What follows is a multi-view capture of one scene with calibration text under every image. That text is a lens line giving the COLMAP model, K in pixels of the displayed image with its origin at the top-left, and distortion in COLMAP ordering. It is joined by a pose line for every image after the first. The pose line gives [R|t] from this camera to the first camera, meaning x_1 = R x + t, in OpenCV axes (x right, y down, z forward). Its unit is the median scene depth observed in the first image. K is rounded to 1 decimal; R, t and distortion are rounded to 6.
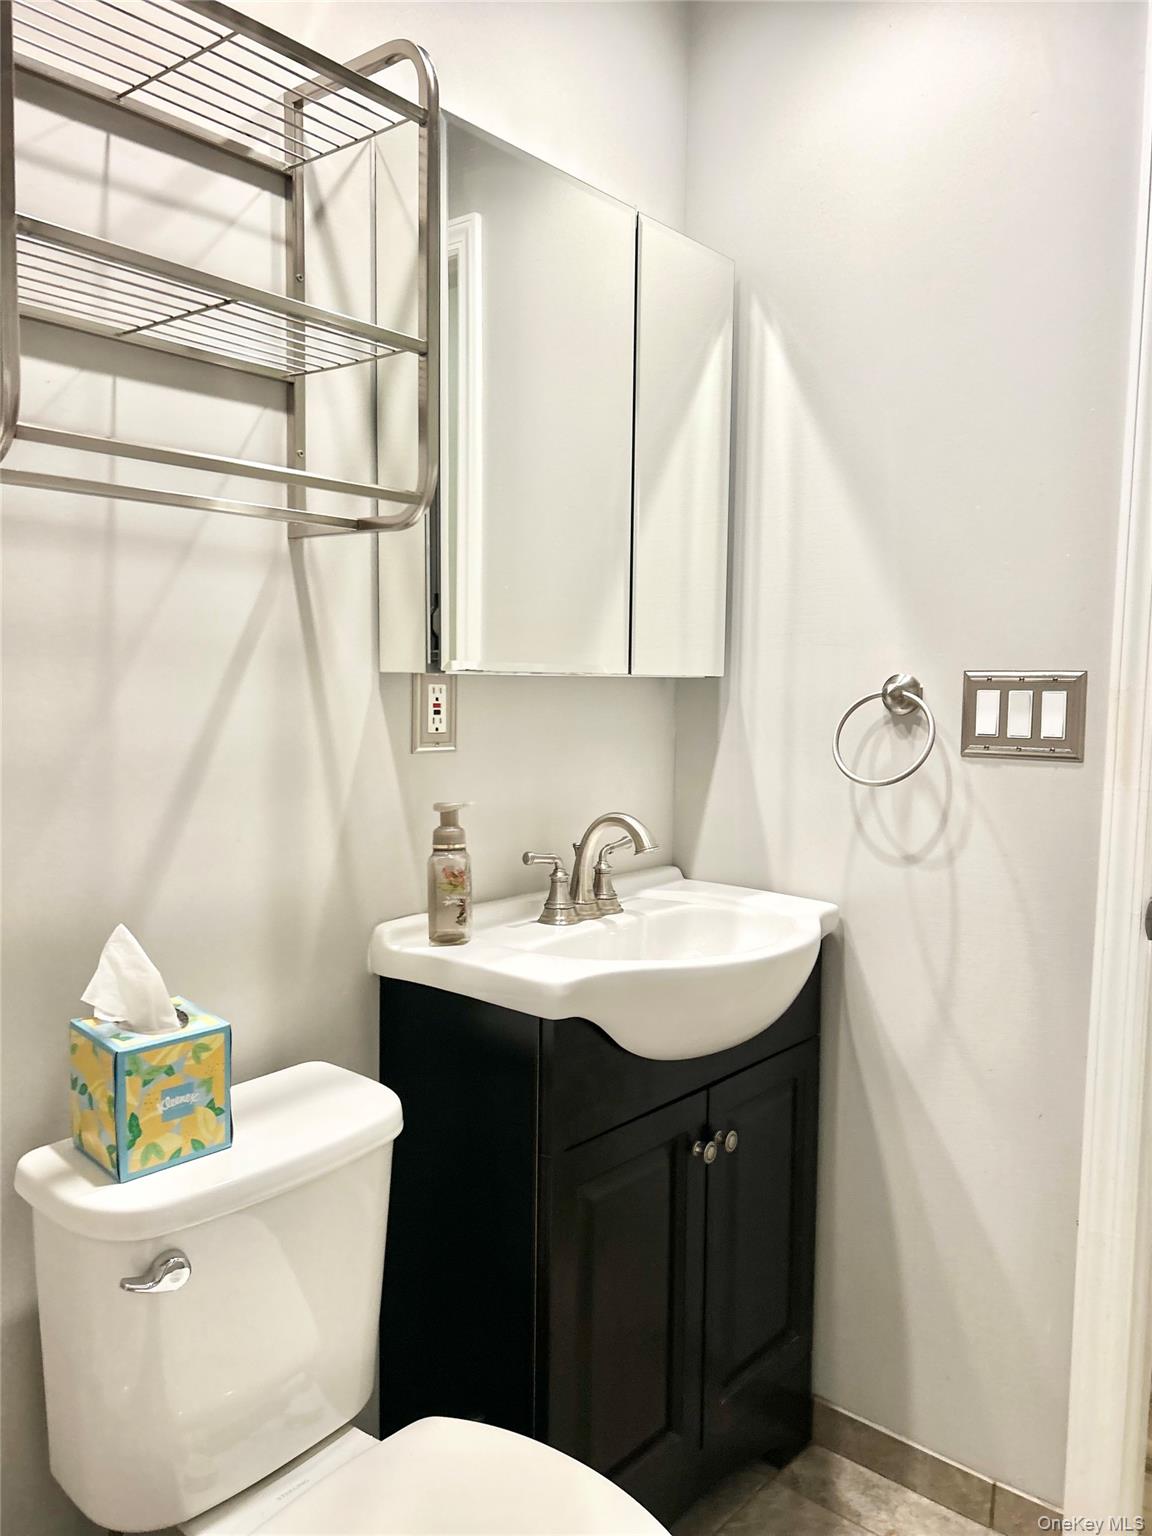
lens RADIAL K [[1161.0, 0, 577.6], [0, 1161.0, 774.4], [0, 0, 1]] dist [0.051415, -0.056891]
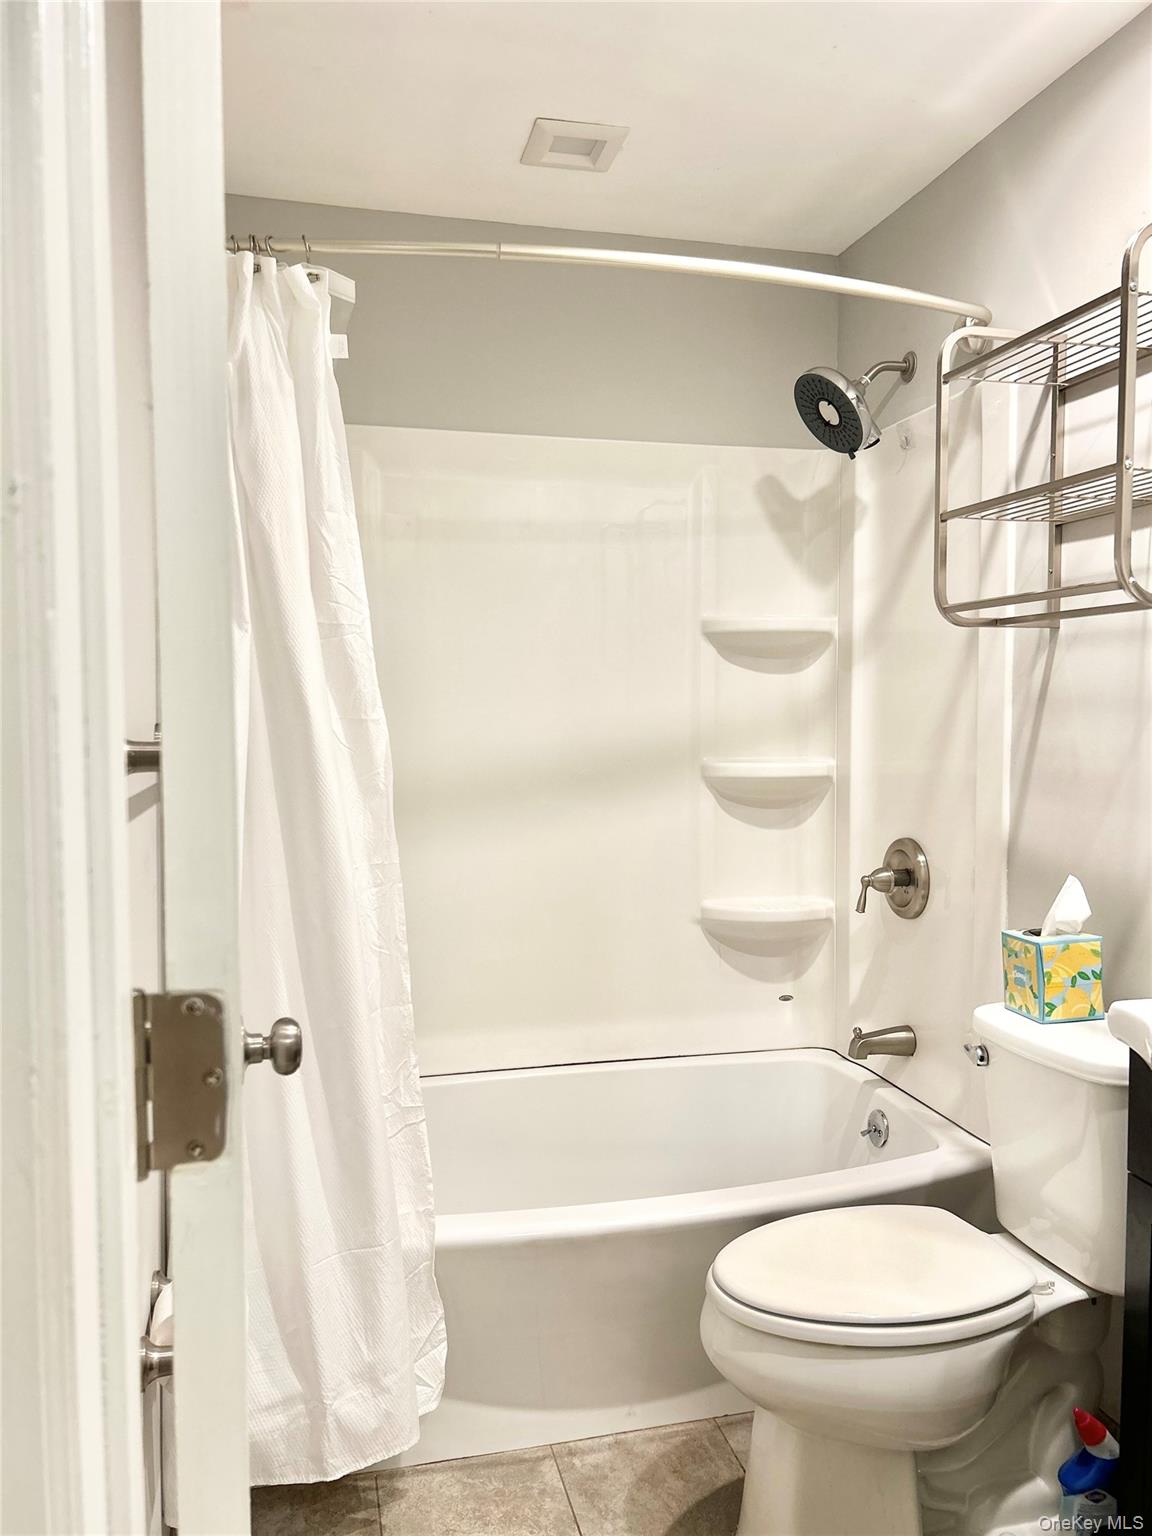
lens RADIAL K [[1161.0, 0, 574.1], [0, 1161.0, 766.9], [0, 0, 1]] dist [0.051415, -0.056891]
pose [[-0.571211, 0.018807, -0.820588, 1.375338], [-0.093337, 0.991764, 0.087702, -0.103305], [0.815479, 0.126687, -0.564751, 1.372877]]
